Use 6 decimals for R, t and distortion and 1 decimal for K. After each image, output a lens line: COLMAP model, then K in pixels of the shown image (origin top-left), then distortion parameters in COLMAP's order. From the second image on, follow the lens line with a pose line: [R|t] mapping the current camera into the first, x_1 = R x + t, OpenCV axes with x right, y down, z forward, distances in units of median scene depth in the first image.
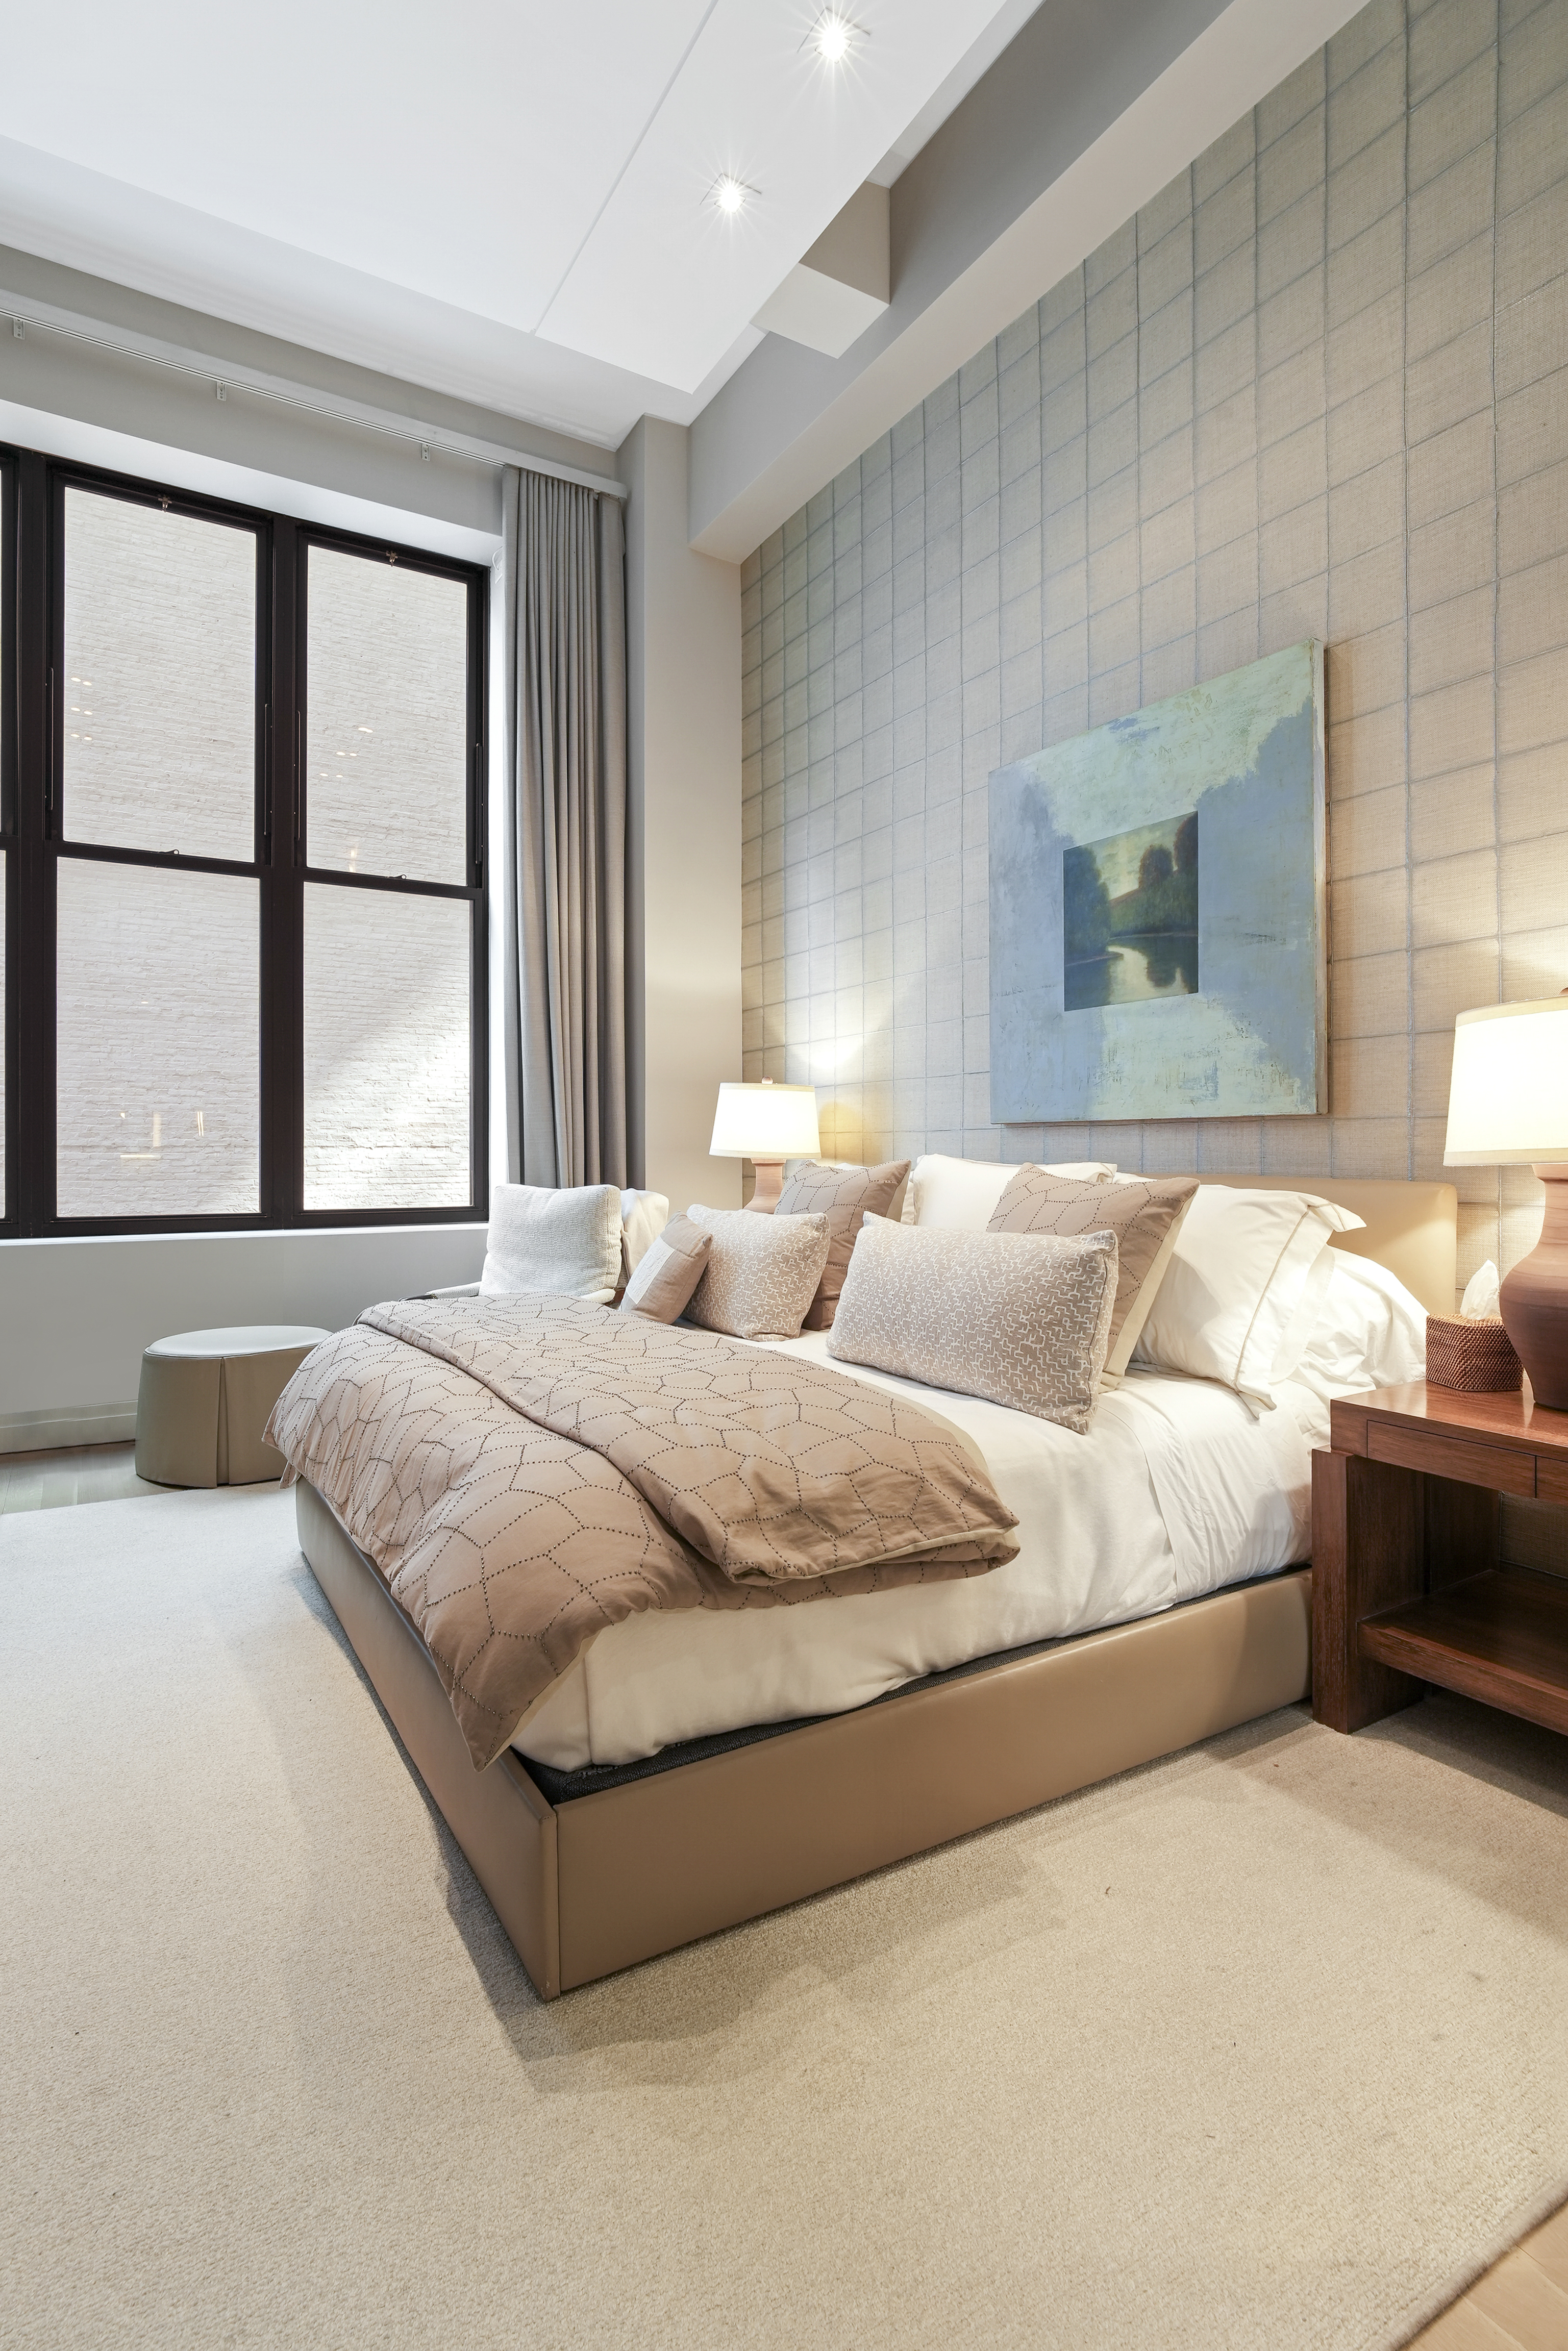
lens RADIAL K [[1088.1, 0, 784.0], [0, 1088.1, 1175.5], [0, 0, 1]] dist [-0.012549, -0.000022]
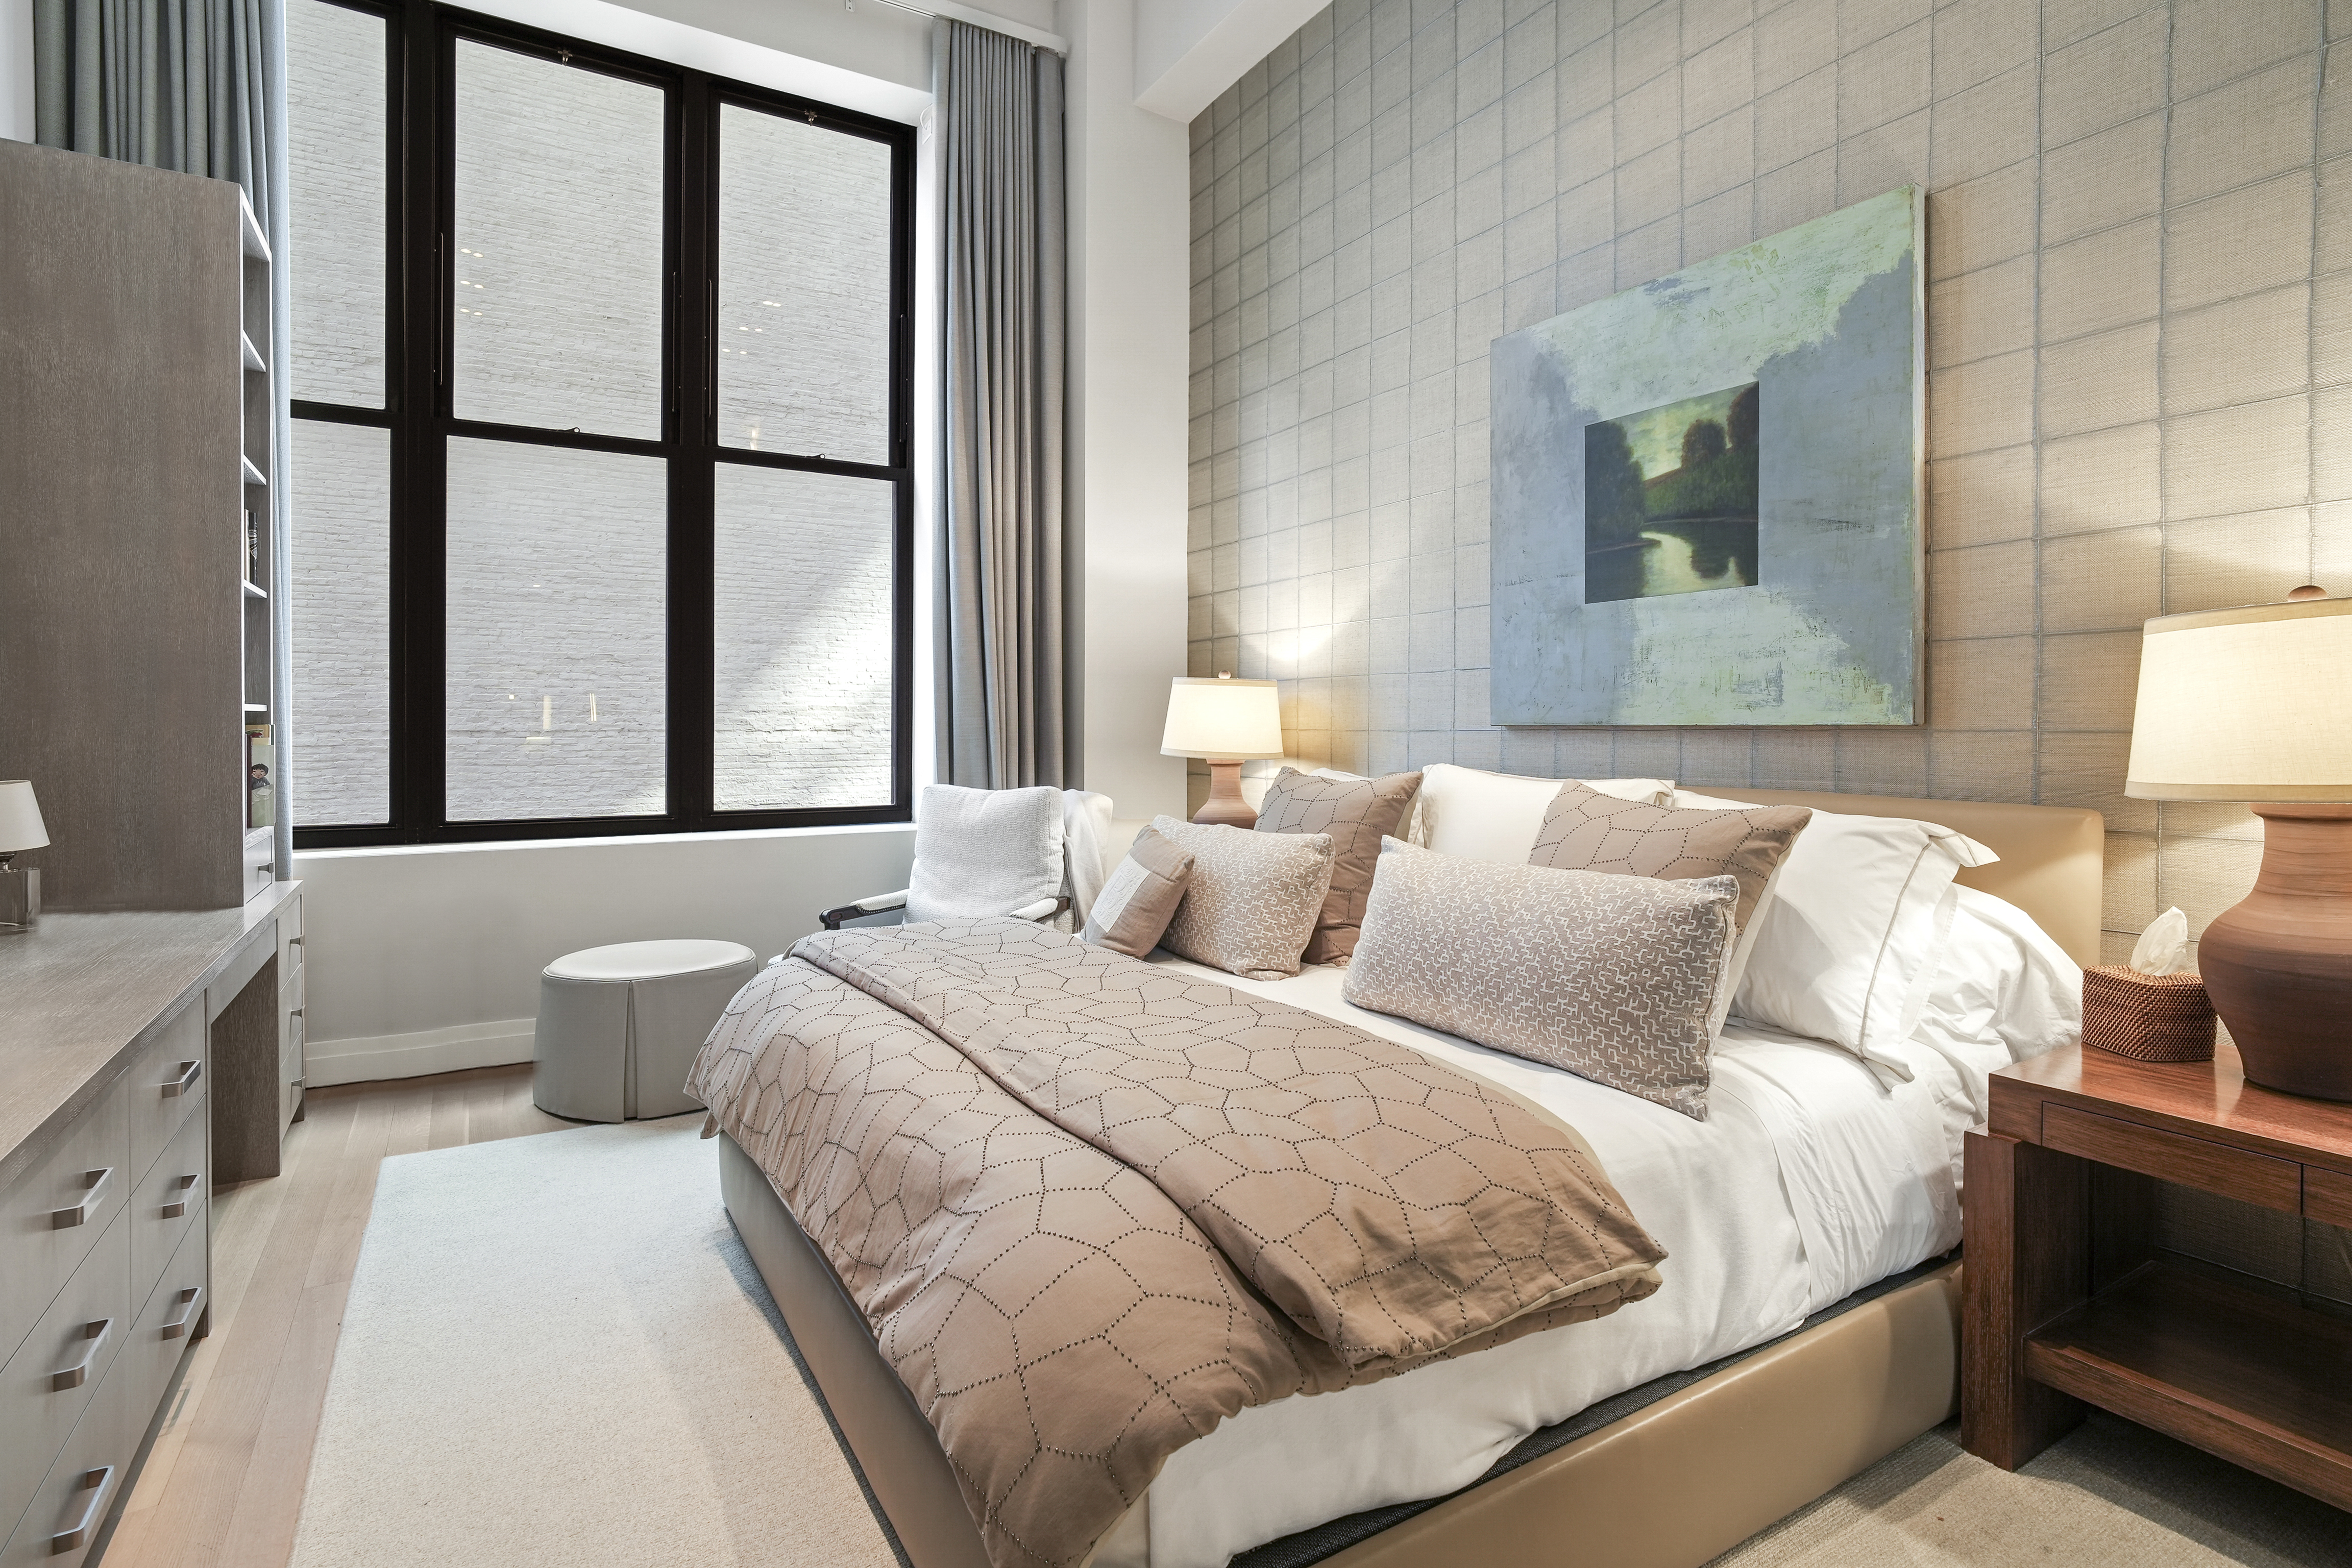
lens RADIAL K [[1103.9, 0, 1217.9], [0, 1103.9, 740.1], [0, 0, 1]] dist [-0.018478, 0.008968]
pose [[0.999703, -0.008163, 0.022948, -0.097064], [0.008508, 0.999852, -0.014976, -0.038430], [-0.022822, 0.015167, 0.999624, 0.136530]]
